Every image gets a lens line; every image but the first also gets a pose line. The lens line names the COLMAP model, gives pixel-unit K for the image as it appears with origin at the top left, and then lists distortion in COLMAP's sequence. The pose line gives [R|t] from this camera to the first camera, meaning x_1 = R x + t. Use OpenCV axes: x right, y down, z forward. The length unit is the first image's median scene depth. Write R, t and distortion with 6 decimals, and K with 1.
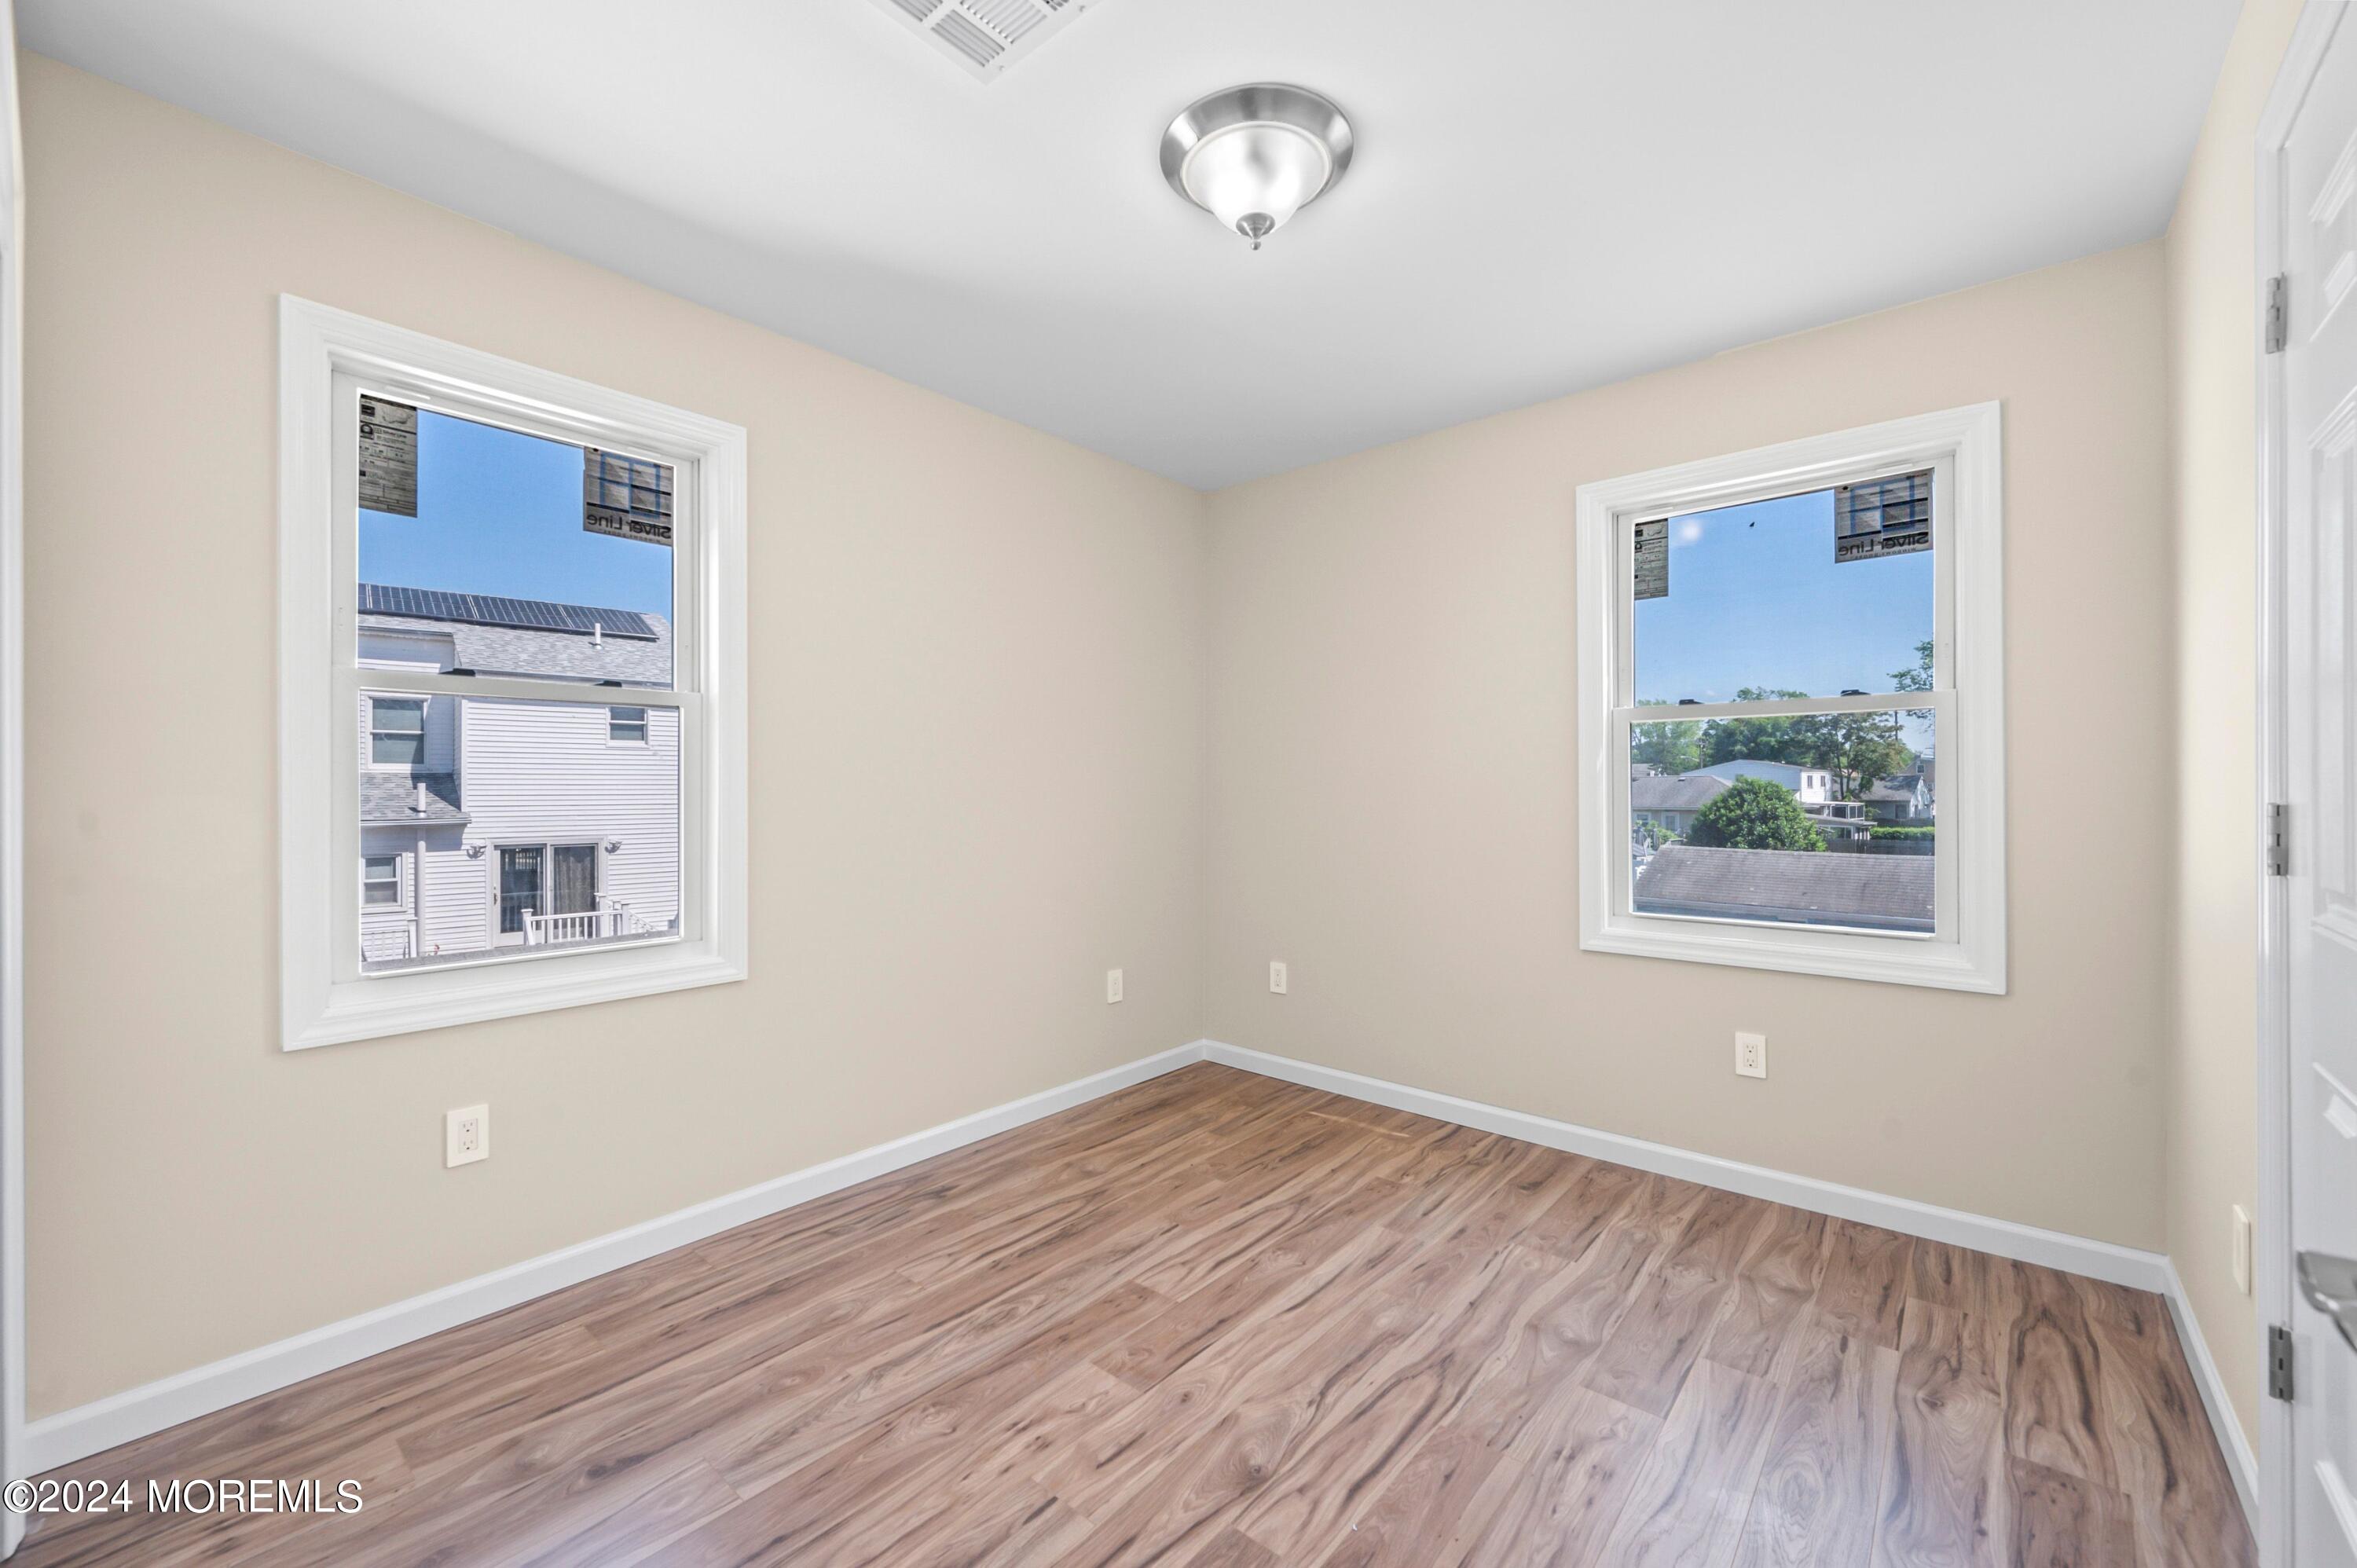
lens RADIAL K [[941.3, 0, 1178.5], [0, 941.3, 784.0], [0, 0, 1]] dist [-0.000827, -0.000139]
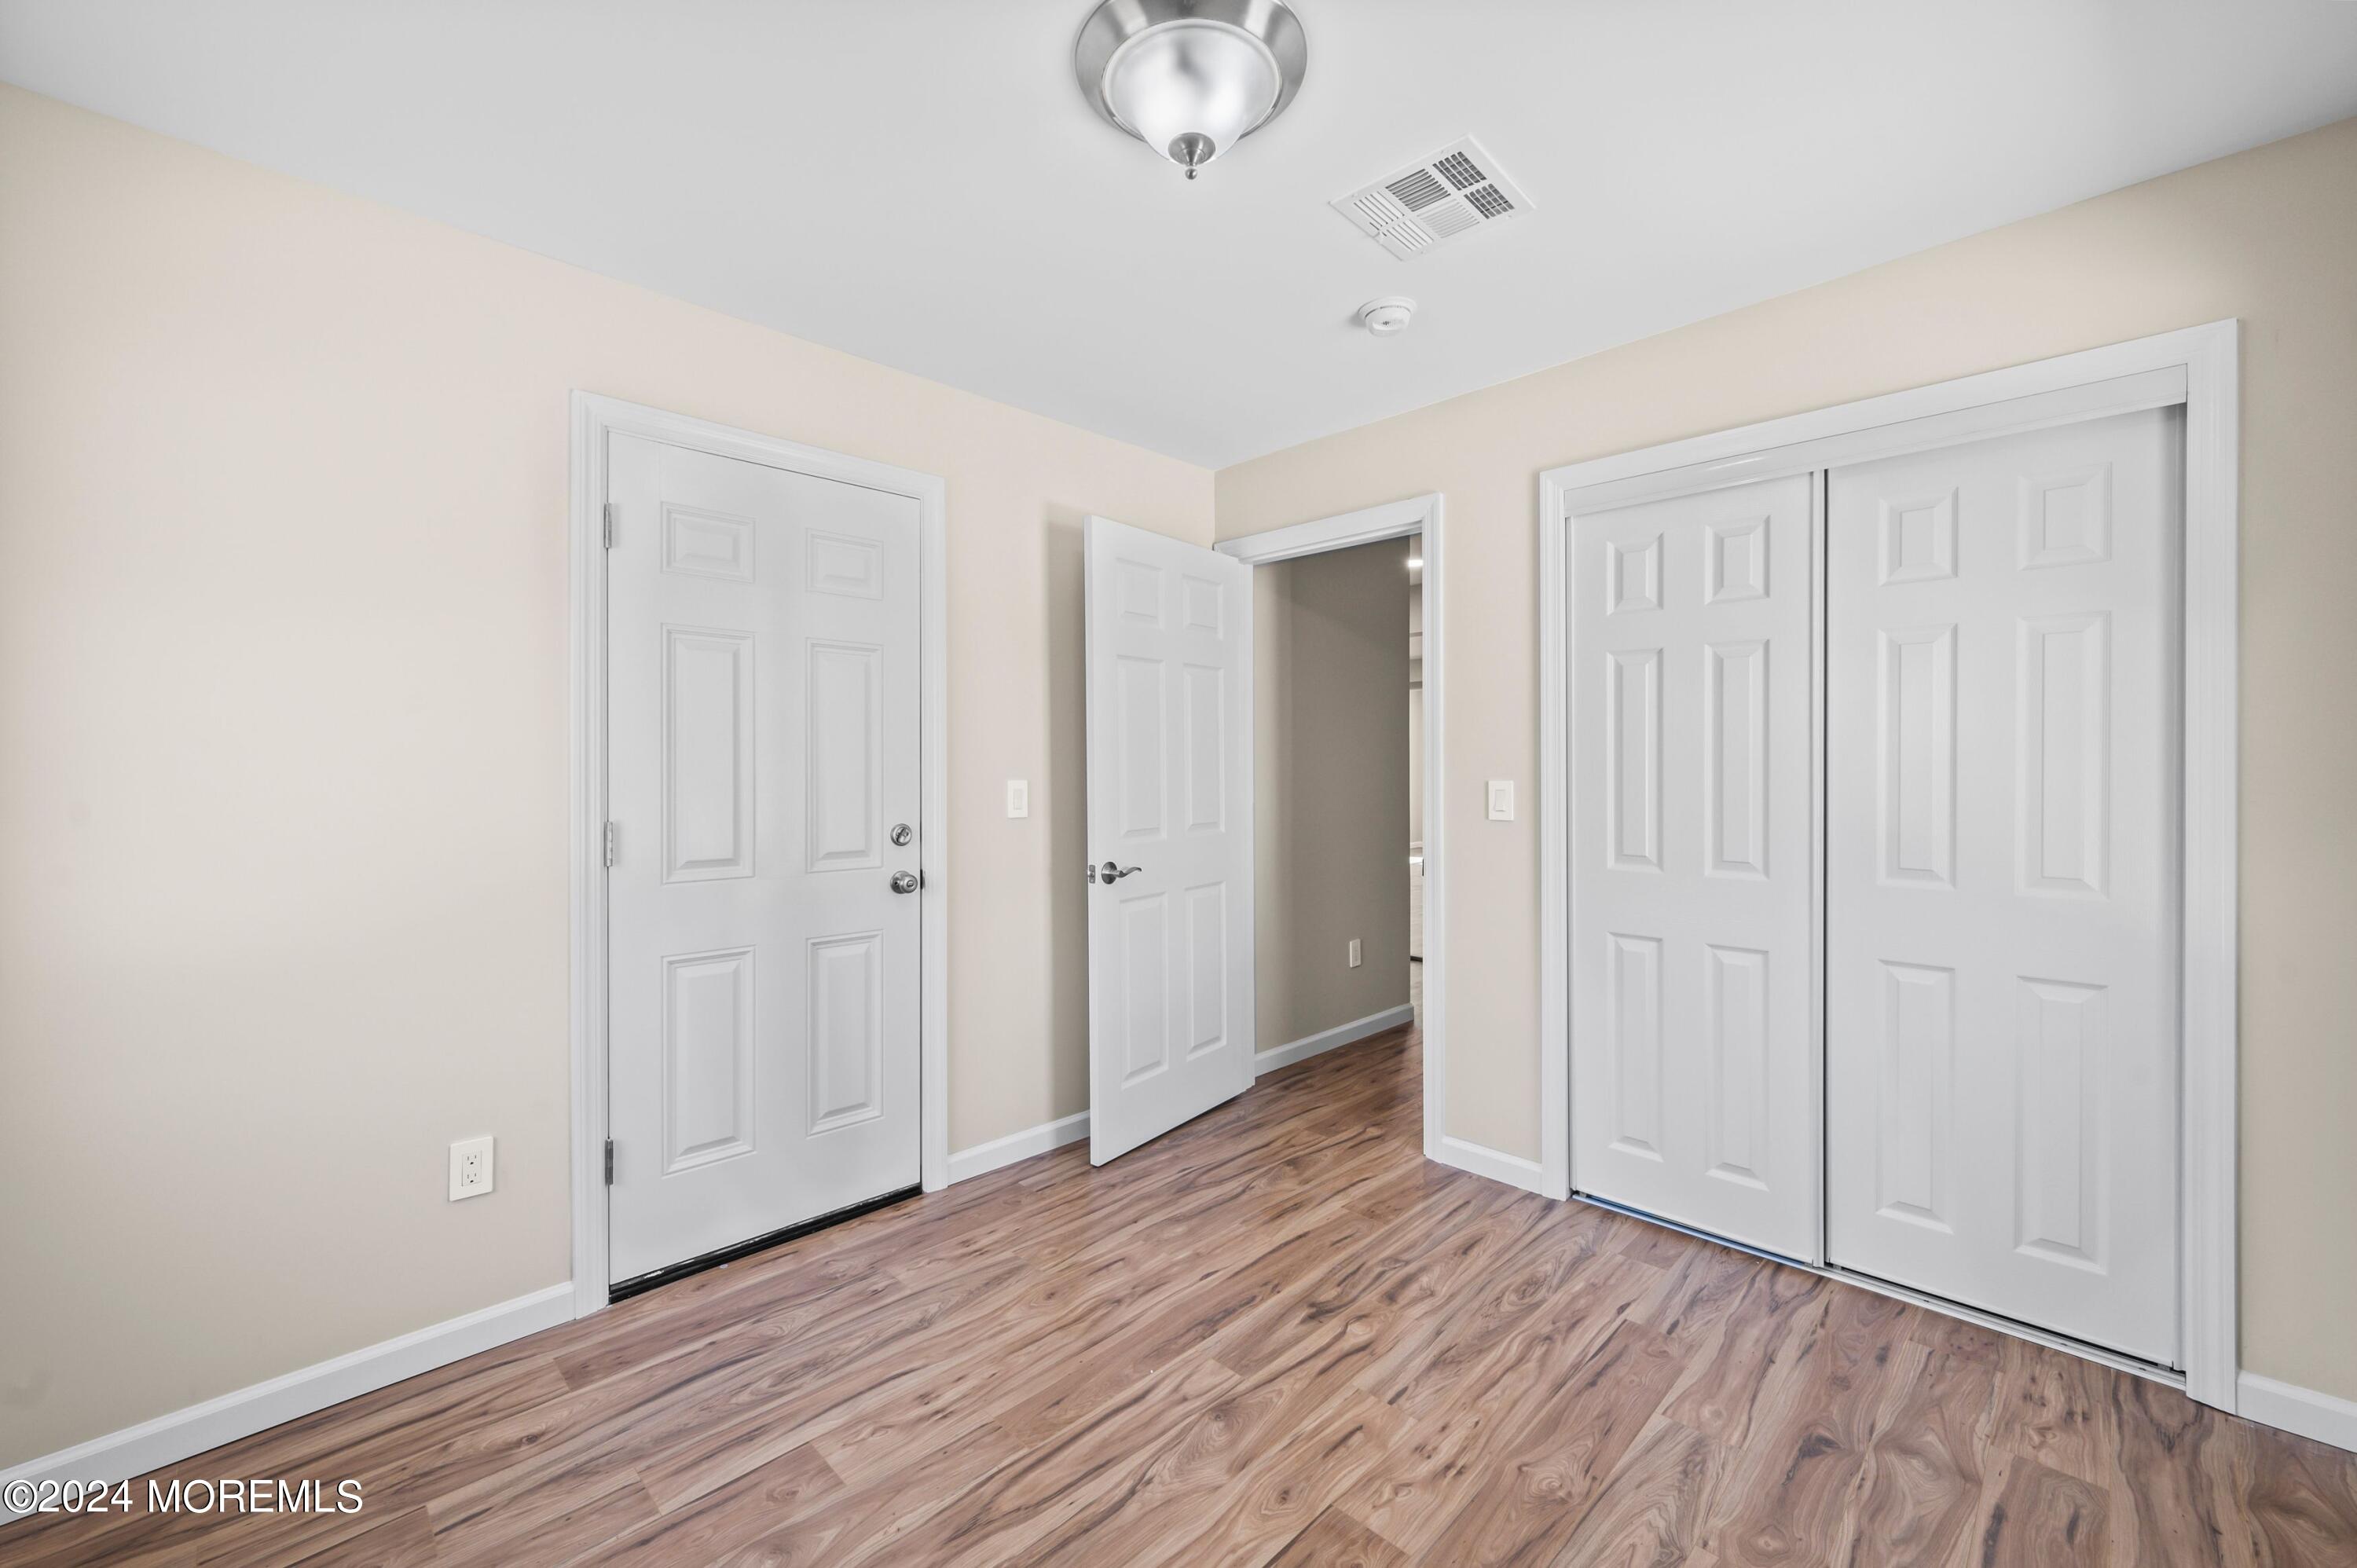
lens RADIAL K [[941.3, 0, 1178.5], [0, 941.3, 784.0], [0, 0, 1]] dist [-0.000827, -0.000139]
pose [[-0.996923, 0.007422, 0.078039, 0.036200], [0.007968, 0.999946, 0.006690, -0.040766], [-0.077985, 0.007291, -0.996928, 2.063123]]
